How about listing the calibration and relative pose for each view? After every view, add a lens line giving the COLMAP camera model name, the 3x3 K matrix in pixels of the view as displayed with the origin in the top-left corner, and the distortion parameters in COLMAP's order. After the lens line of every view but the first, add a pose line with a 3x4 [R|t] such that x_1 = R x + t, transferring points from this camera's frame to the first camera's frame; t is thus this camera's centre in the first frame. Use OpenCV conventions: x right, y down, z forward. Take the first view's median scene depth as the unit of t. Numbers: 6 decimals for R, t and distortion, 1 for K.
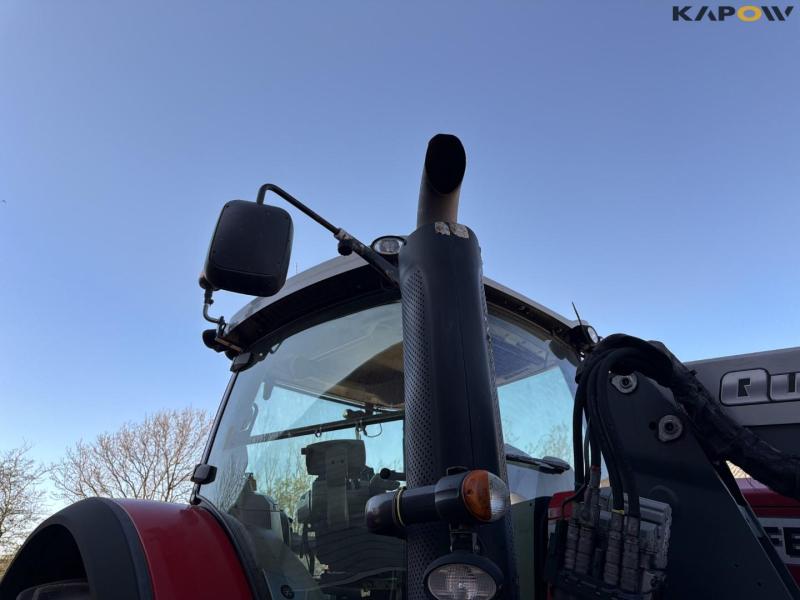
lens RADIAL K [[565.6, 0, 400.0], [0, 565.6, 300.0], [0, 0, 1]] dist [0.049692, -0.058415]
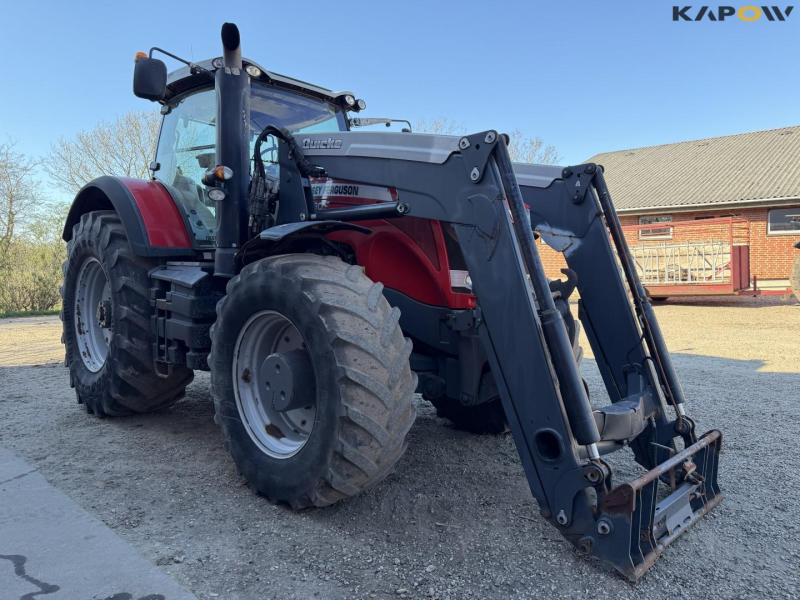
lens RADIAL K [[565.6, 0, 400.0], [0, 565.6, 300.0], [0, 0, 1]] dist [0.049692, -0.058415]
pose [[0.999252, 0.013764, 0.036134, 0.462253], [-0.029684, 0.871915, 0.488756, -0.303196], [-0.024778, -0.489463, 0.871672, -1.037107]]
